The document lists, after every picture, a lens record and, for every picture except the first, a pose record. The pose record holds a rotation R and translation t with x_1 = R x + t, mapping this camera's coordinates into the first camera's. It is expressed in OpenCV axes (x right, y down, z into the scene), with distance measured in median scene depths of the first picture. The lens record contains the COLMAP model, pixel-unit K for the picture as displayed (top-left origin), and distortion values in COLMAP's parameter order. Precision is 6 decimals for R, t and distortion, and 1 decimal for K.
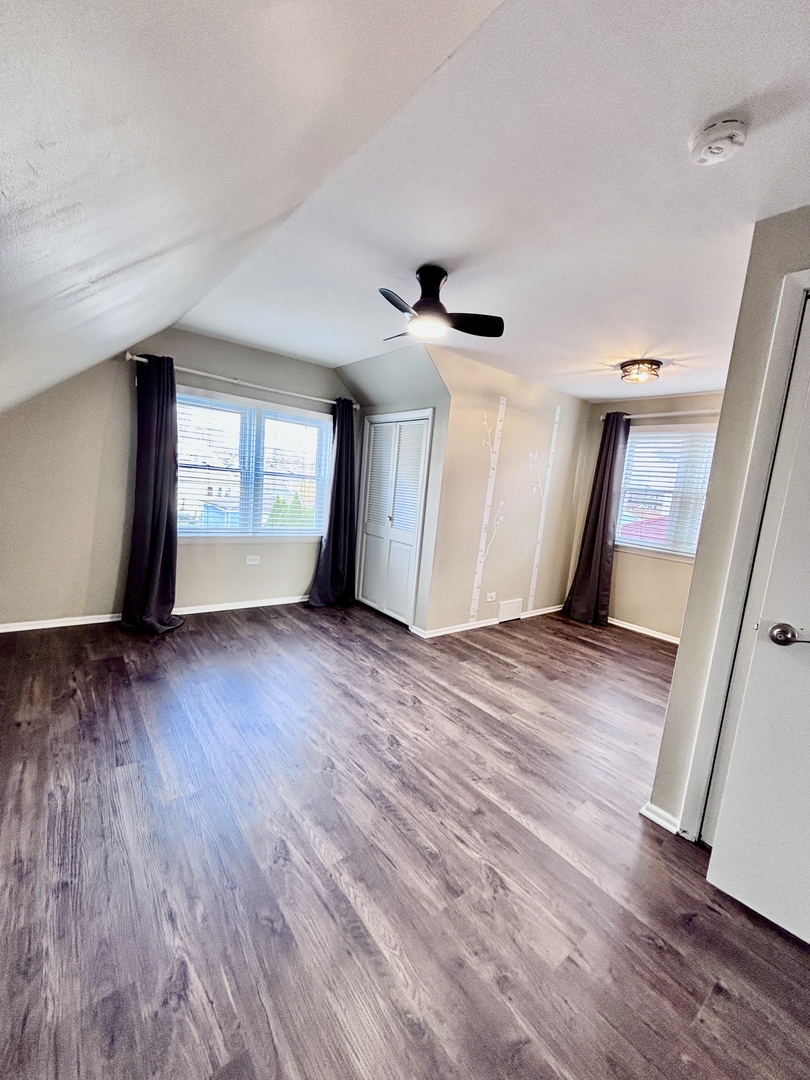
lens RADIAL K [[435.6, 0, 404.1], [0, 435.6, 538.9], [0, 0, 1]] dist [-0.004151, -0.000300]
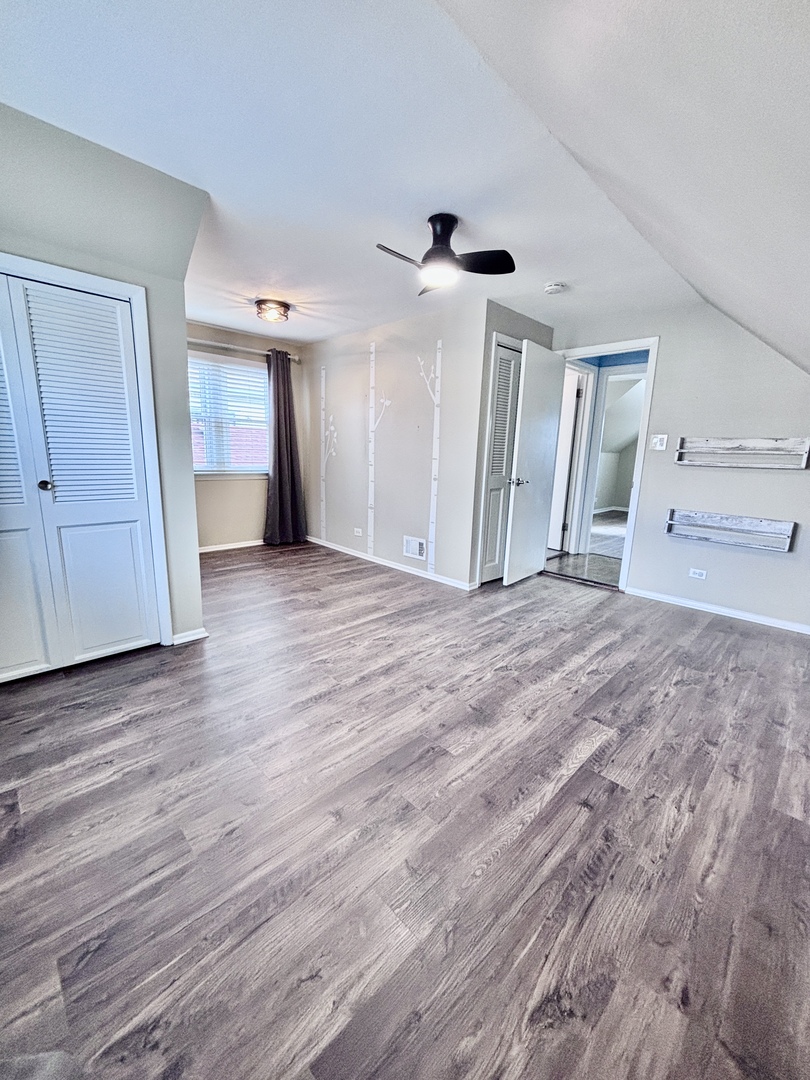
lens RADIAL K [[435.6, 0, 401.2], [0, 435.6, 543.5], [0, 0, 1]] dist [-0.004151, -0.000300]
pose [[-0.101628, -0.301878, 0.947914, -1.073973], [0.089198, 0.946245, 0.310910, -0.200756], [-0.990816, 0.116149, -0.069238, 1.189464]]
